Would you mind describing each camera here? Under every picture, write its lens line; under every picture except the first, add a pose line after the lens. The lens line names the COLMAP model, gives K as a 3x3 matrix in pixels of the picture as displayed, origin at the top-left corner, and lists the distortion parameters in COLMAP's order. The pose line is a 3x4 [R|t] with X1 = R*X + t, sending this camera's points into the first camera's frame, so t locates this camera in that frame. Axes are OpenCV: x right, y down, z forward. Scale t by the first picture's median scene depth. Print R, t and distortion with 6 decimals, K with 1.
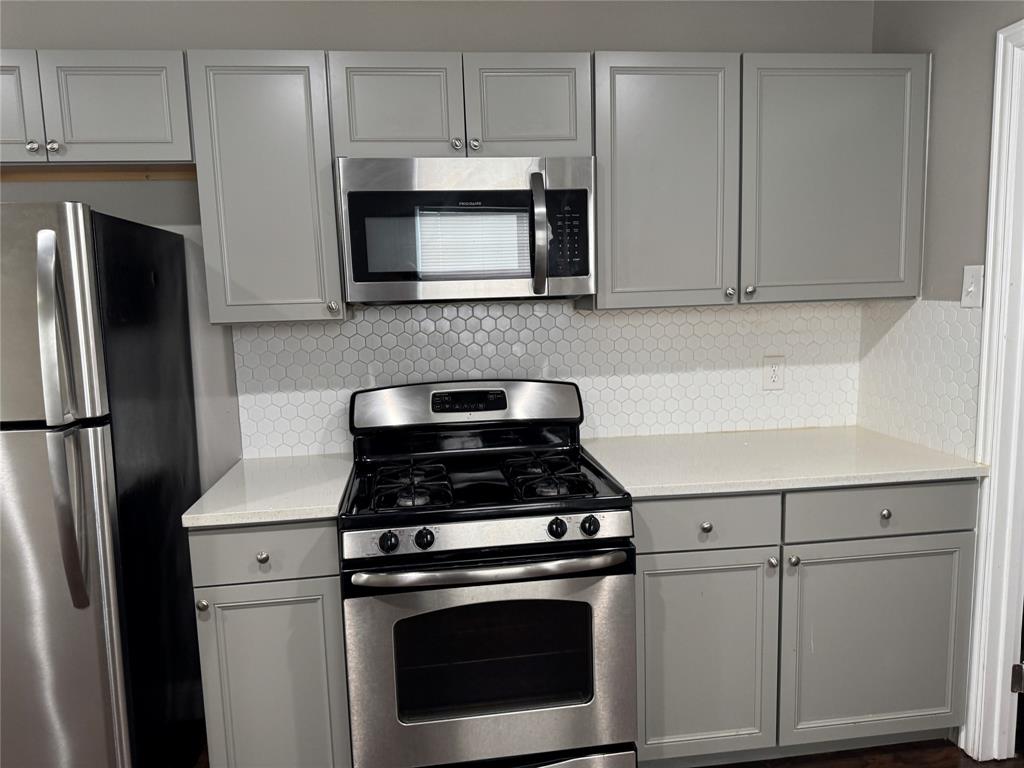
lens RADIAL K [[747.3, 0, 511.8], [0, 747.3, 382.8], [0, 0, 1]] dist [0.041712, -0.057120]
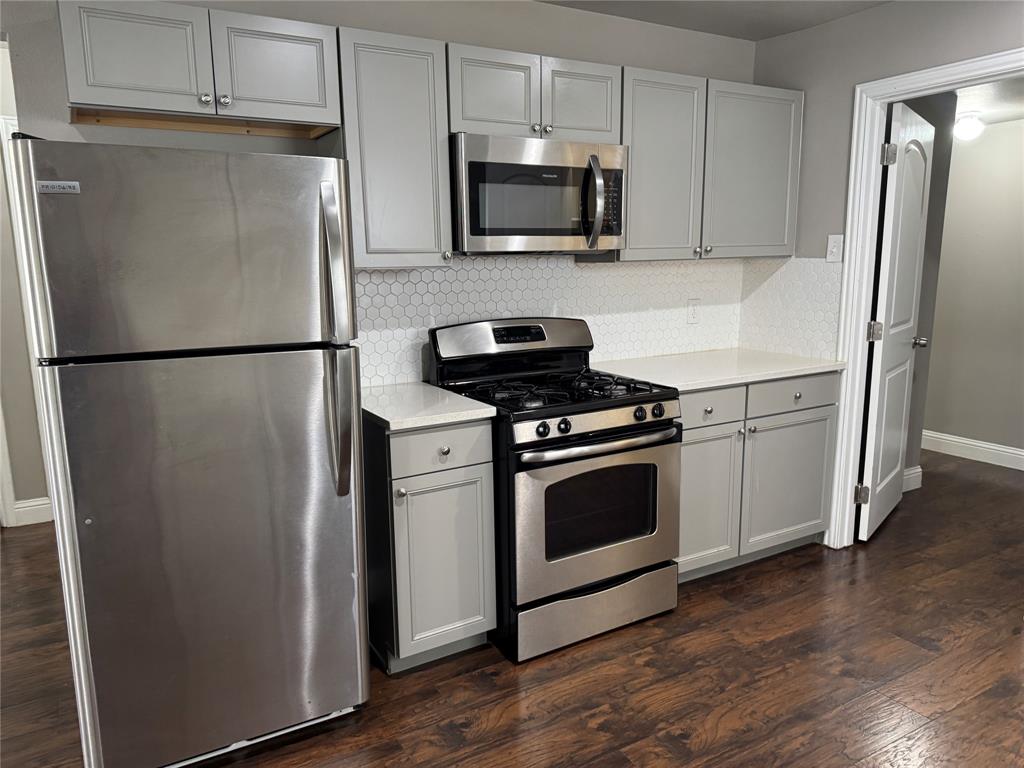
lens RADIAL K [[725.0, 0, 509.0], [0, 725.0, 394.4], [0, 0, 1]] dist [0.065620, -0.079996]
pose [[0.920108, -0.056862, 0.387514, -0.606581], [0.036485, 0.997547, 0.059747, 0.057623], [-0.389961, -0.040835, 0.919925, -0.146670]]
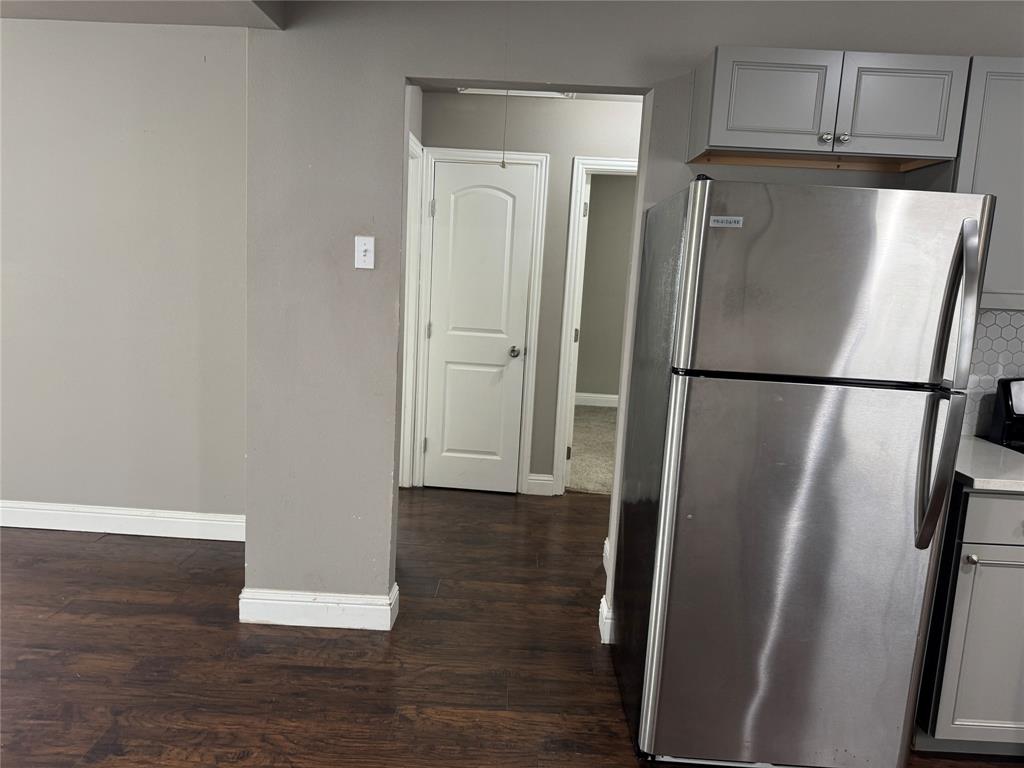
lens RADIAL K [[730.8, 0, 510.3], [0, 730.8, 381.2], [0, 0, 1]] dist [-0.001215, -0.006670]
pose [[0.985152, 0.099762, -0.139724, -0.828078], [-0.096483, 0.994881, 0.030061, 0.056550], [0.142008, -0.016134, 0.989734, -0.142186]]
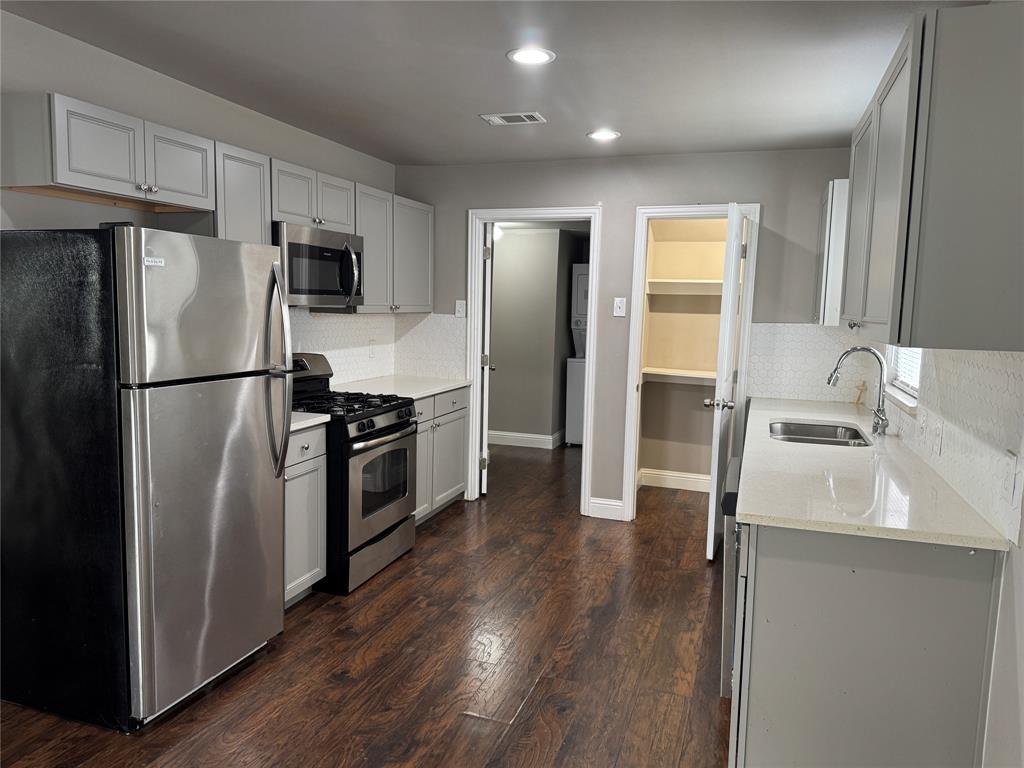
lens RADIAL K [[725.0, 0, 509.0], [0, 725.0, 394.4], [0, 0, 1]] dist [0.065620, -0.079996]
pose [[0.441924, -0.073850, 0.894008, -1.439288], [0.074165, 0.996202, 0.045630, 0.054366], [-0.893981, 0.046139, 0.445722, -0.186913]]
